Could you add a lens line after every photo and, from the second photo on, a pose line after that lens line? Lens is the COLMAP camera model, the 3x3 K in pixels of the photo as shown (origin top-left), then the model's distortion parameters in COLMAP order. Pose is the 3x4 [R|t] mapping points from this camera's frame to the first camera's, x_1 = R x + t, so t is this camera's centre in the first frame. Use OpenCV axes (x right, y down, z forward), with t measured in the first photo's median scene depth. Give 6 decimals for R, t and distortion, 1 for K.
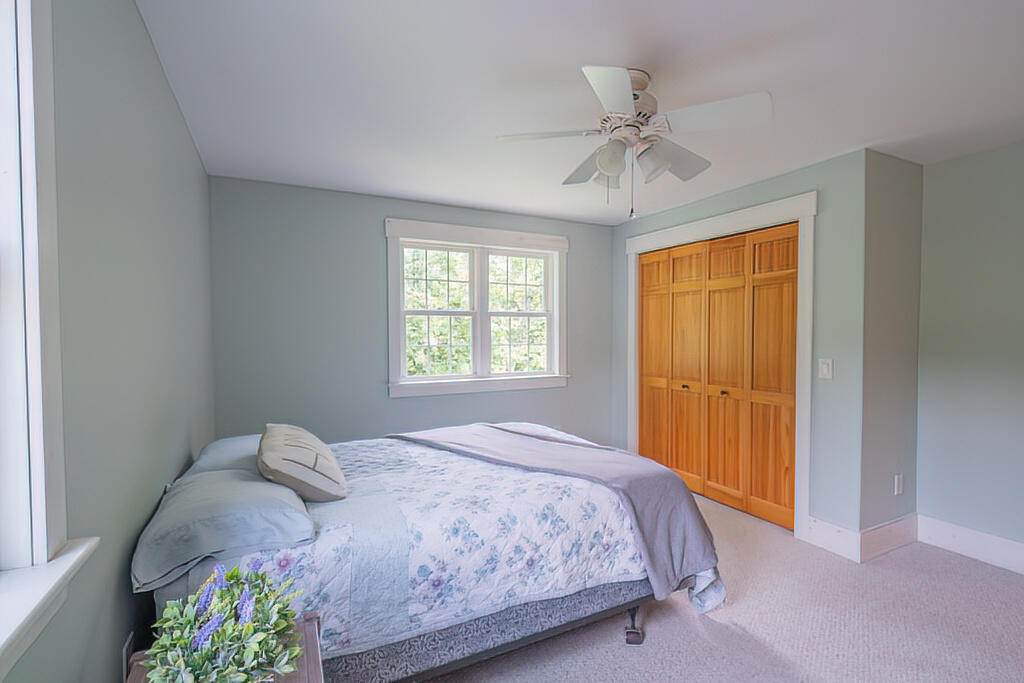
lens RADIAL K [[469.4, 0, 512.0], [0, 469.4, 341.5], [0, 0, 1]] dist [0.000256, -0.000402]
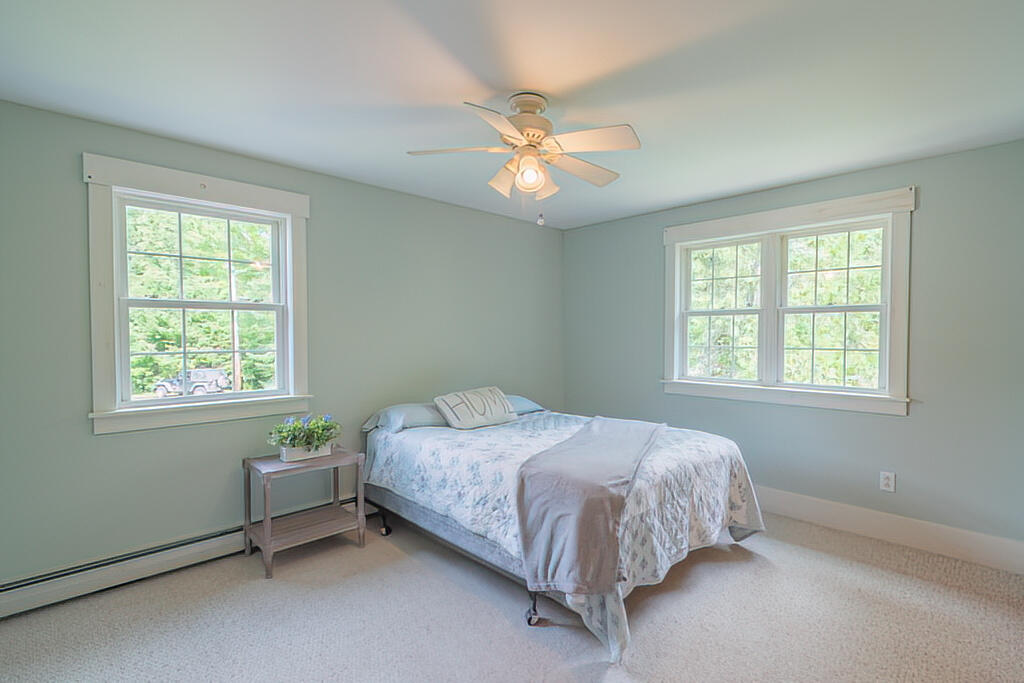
lens RADIAL K [[469.4, 0, 512.0], [0, 469.4, 341.5], [0, 0, 1]] dist [0.000256, -0.000402]
pose [[0.312776, 0.017287, -0.949669, 1.360252], [-0.021603, 0.999705, 0.011083, -0.009347], [0.949581, 0.017050, 0.313058, 0.667701]]
